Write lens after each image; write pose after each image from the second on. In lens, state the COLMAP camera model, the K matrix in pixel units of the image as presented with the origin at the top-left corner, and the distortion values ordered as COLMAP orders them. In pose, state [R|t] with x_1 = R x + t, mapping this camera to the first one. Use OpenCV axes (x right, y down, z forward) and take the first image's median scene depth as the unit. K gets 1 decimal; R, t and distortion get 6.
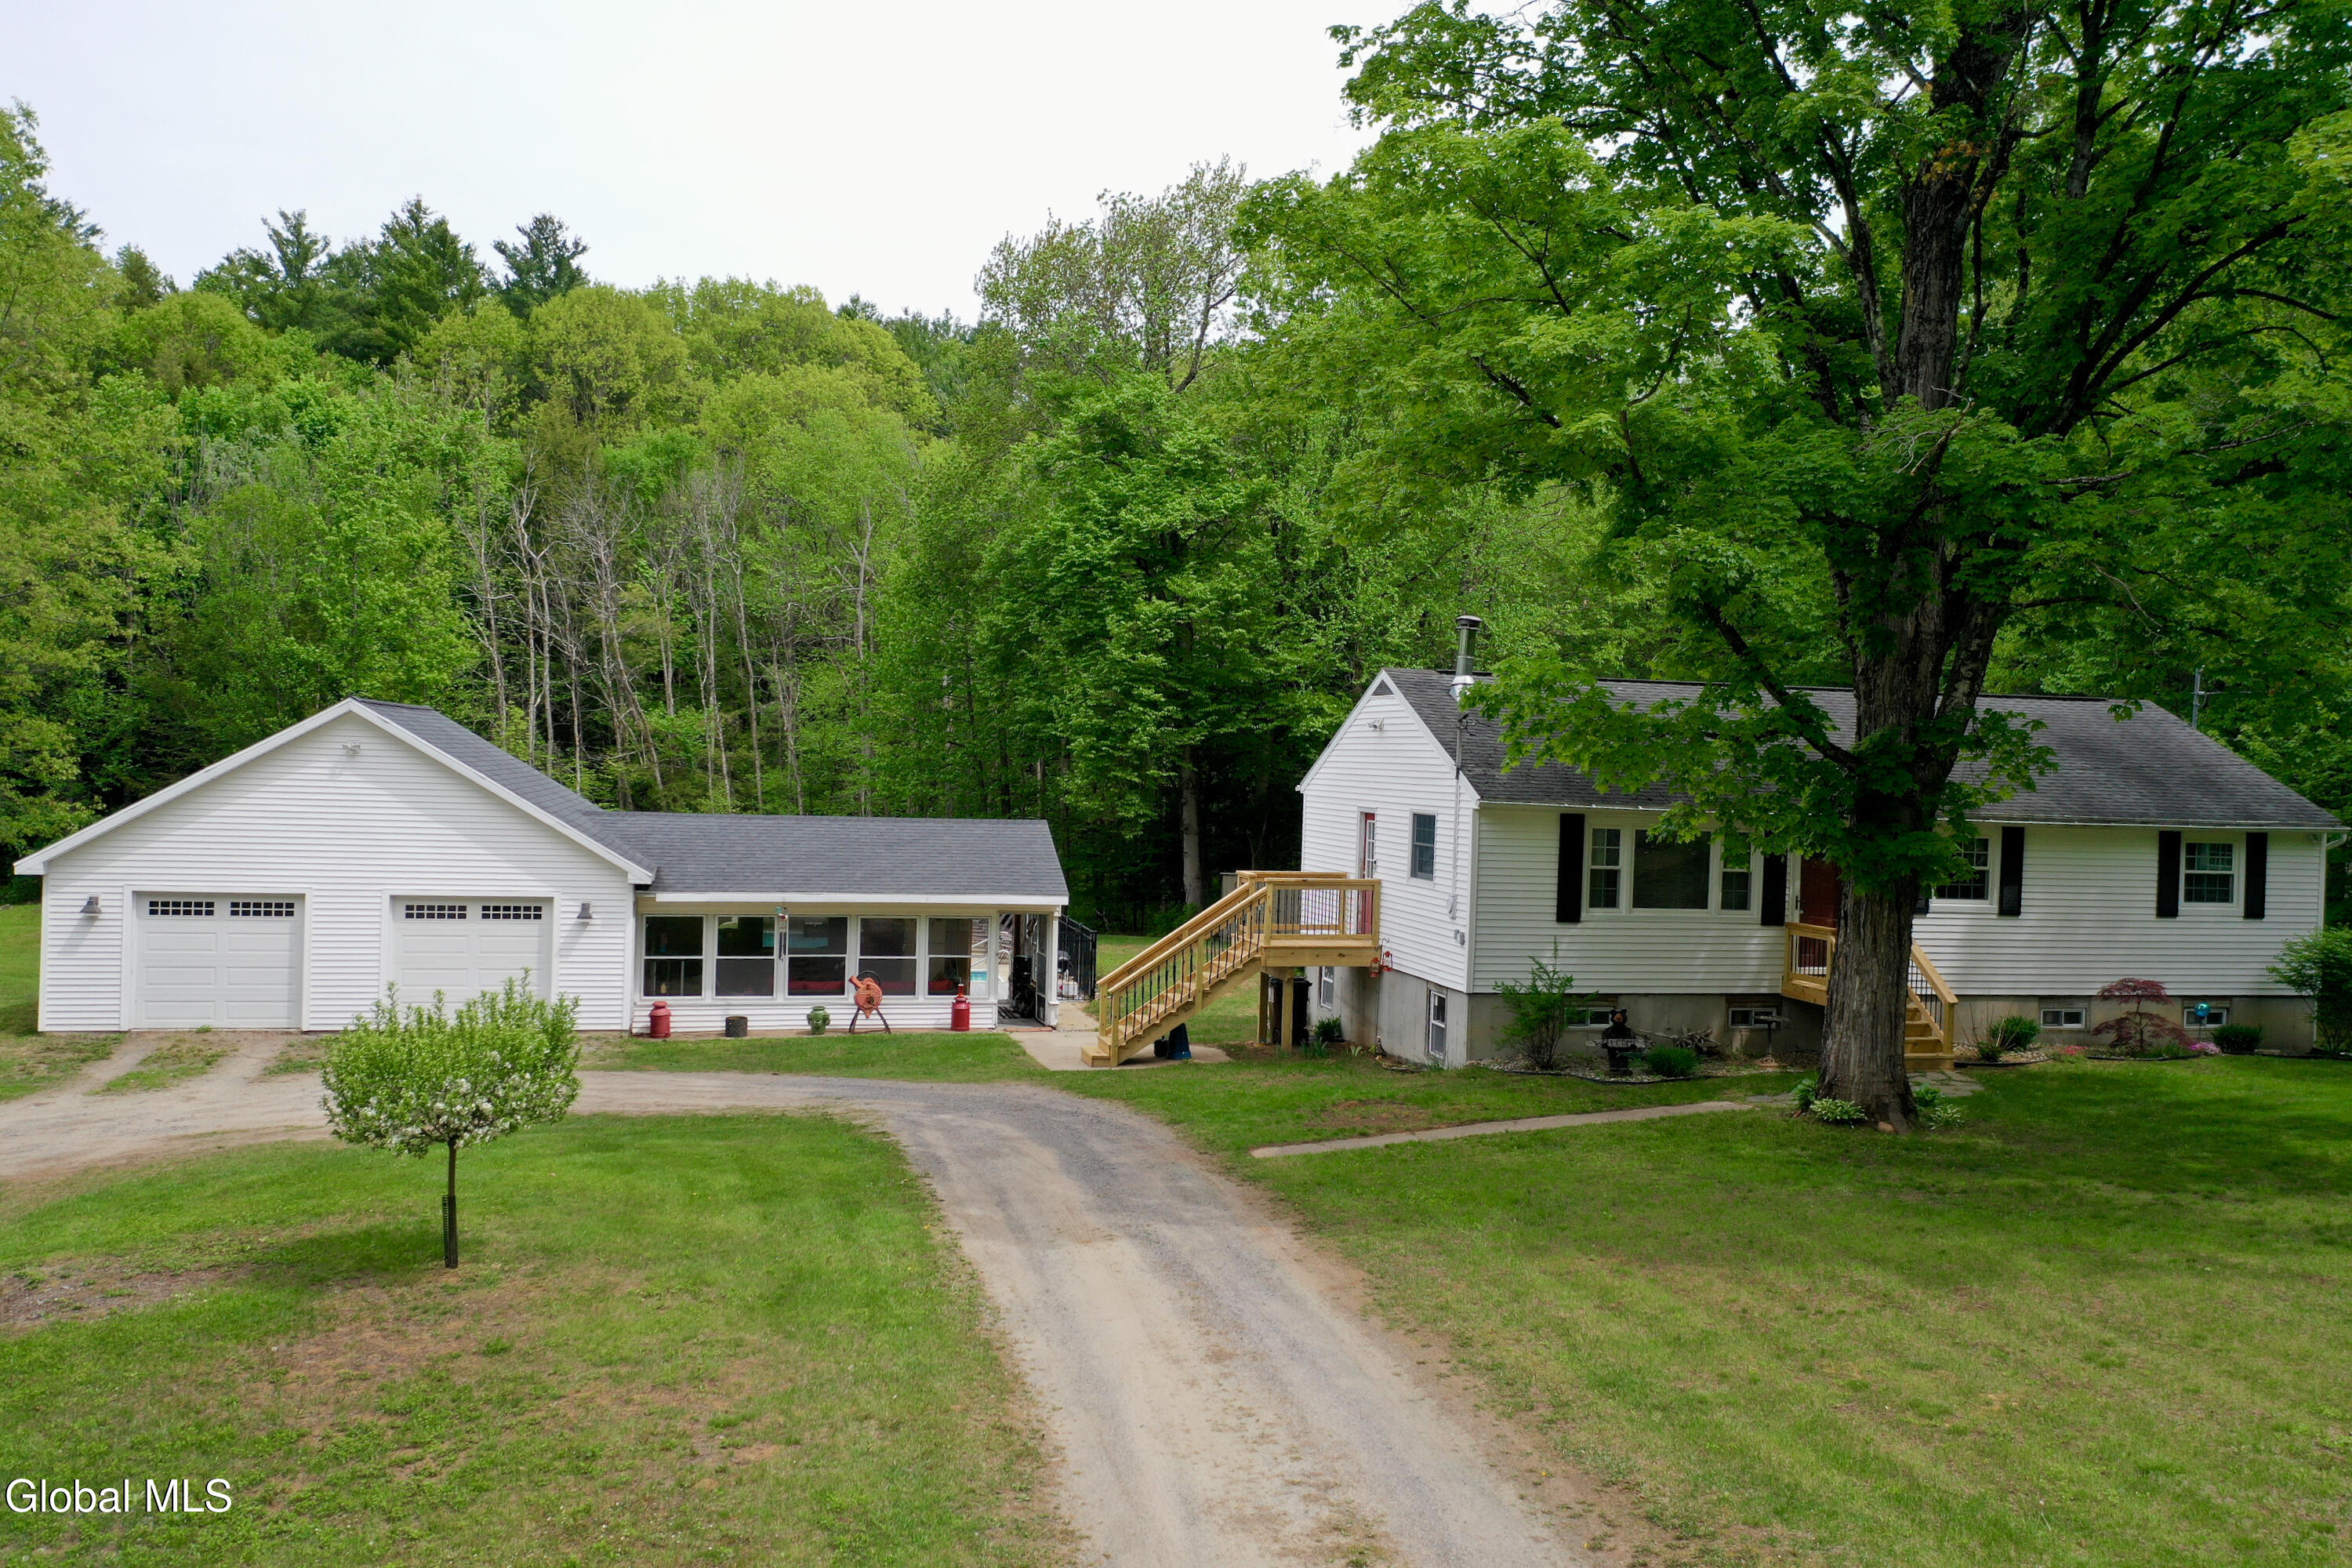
lens RADIAL K [[2002.2, 0, 1176.0], [0, 2002.2, 784.0], [0, 0, 1]] dist [0.009546, 0.009841]
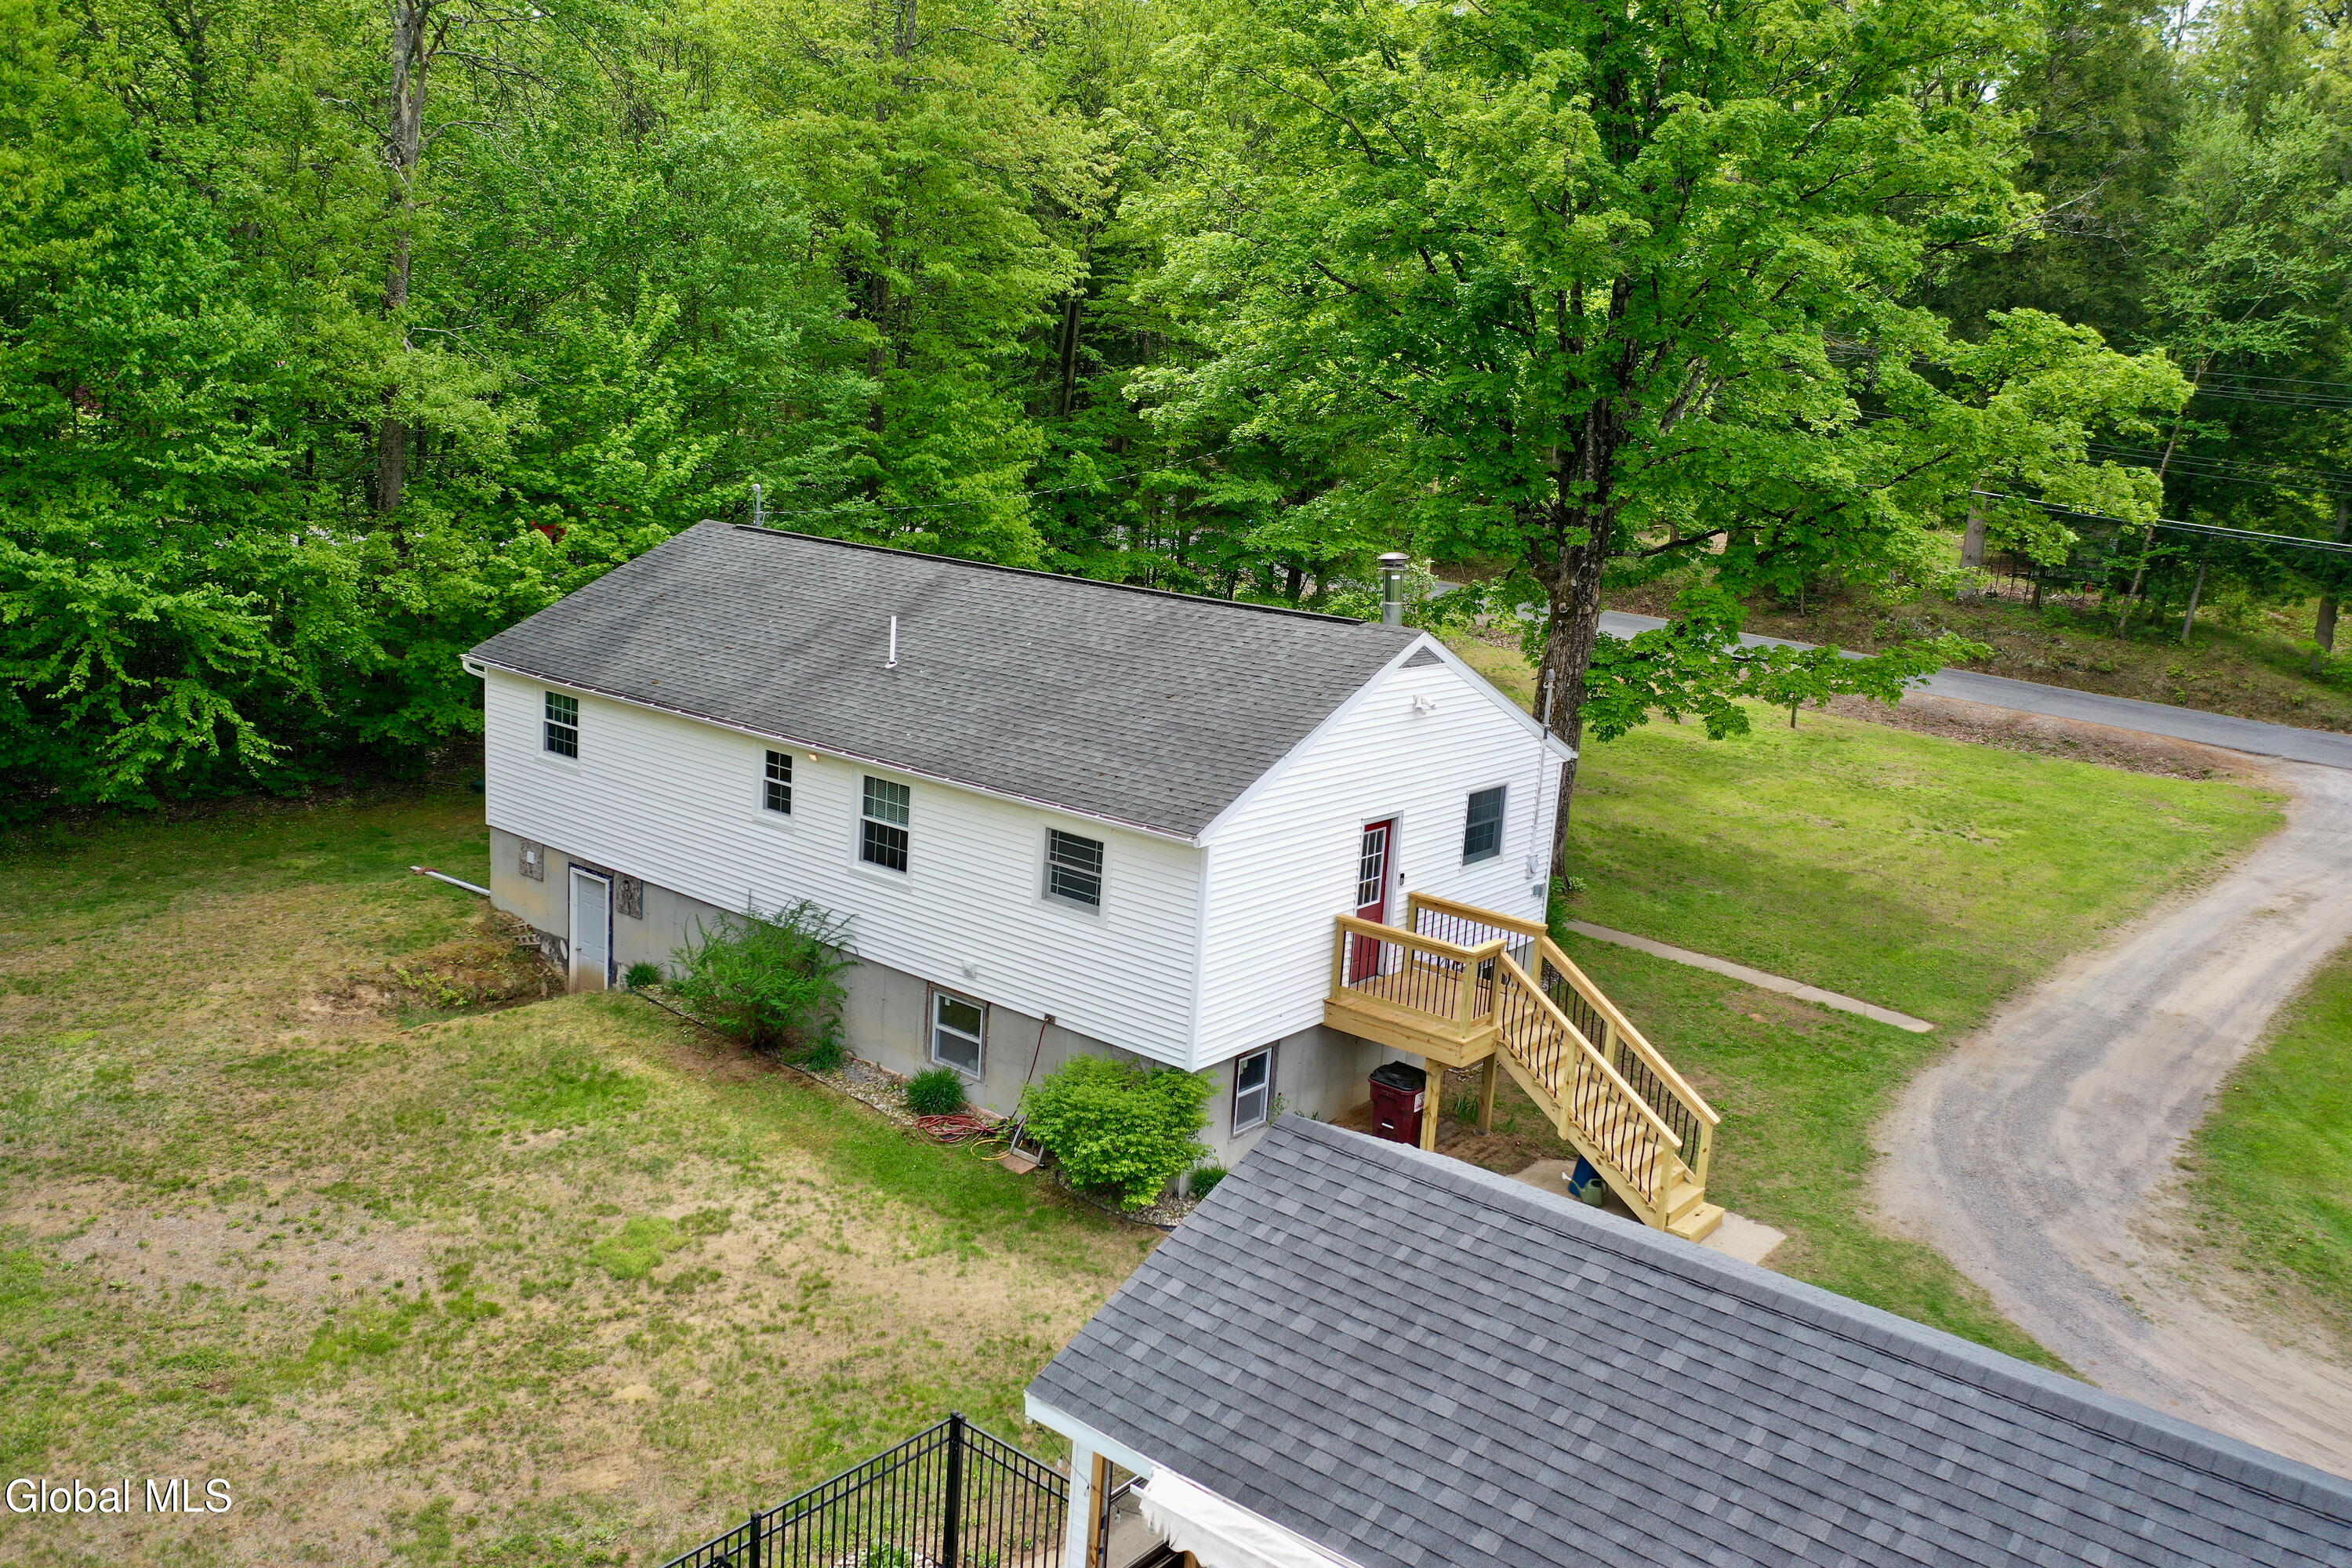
lens RADIAL K [[1866.4, 0, 1176.0], [0, 1866.4, 784.0], [0, 0, 1]] dist [0.014047, 0.001411]
pose [[-0.618411, -0.236677, 0.749368, -0.381719], [-0.081270, 0.967718, 0.238573, -0.161777], [-0.781641, 0.086635, -0.617682, 1.490449]]
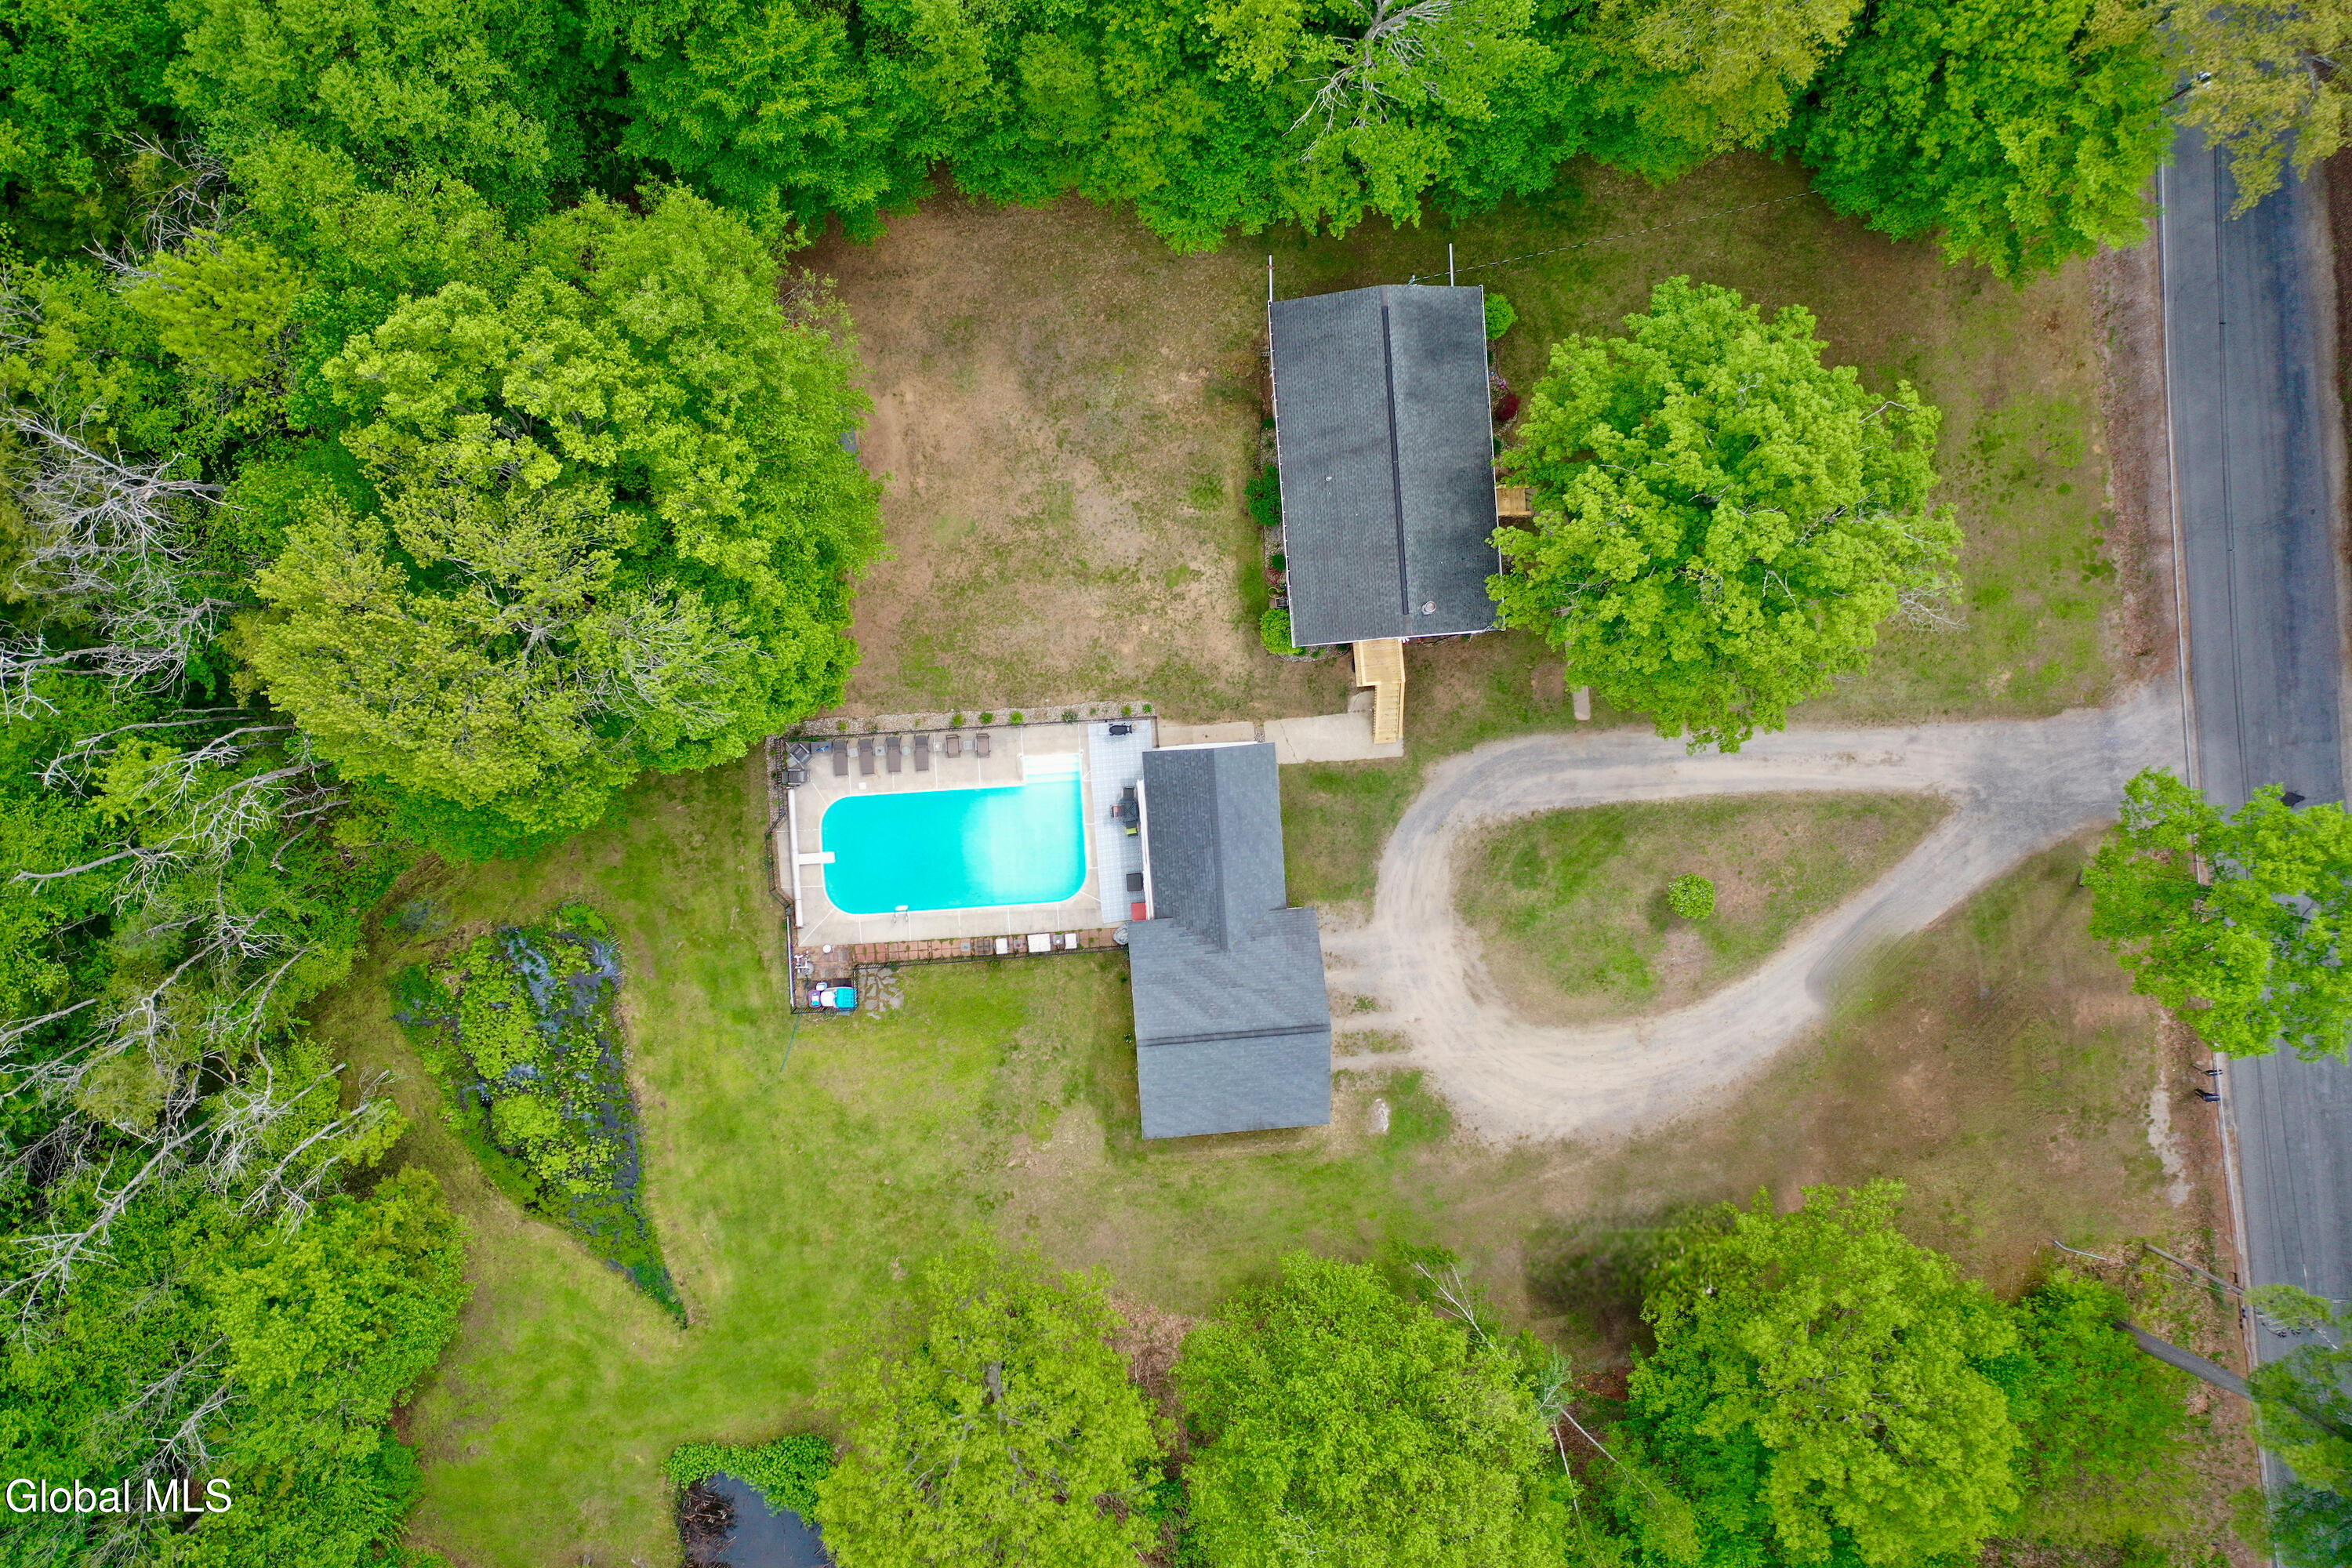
lens RADIAL K [[1866.4, 0, 1176.0], [0, 1866.4, 784.0], [0, 0, 1]] dist [0.014047, 0.001411]
pose [[0.143919, -0.986006, -0.084143, 0.075539], [-0.038505, -0.090544, 0.995148, -2.402798], [-0.988840, -0.139981, -0.050997, 1.358049]]
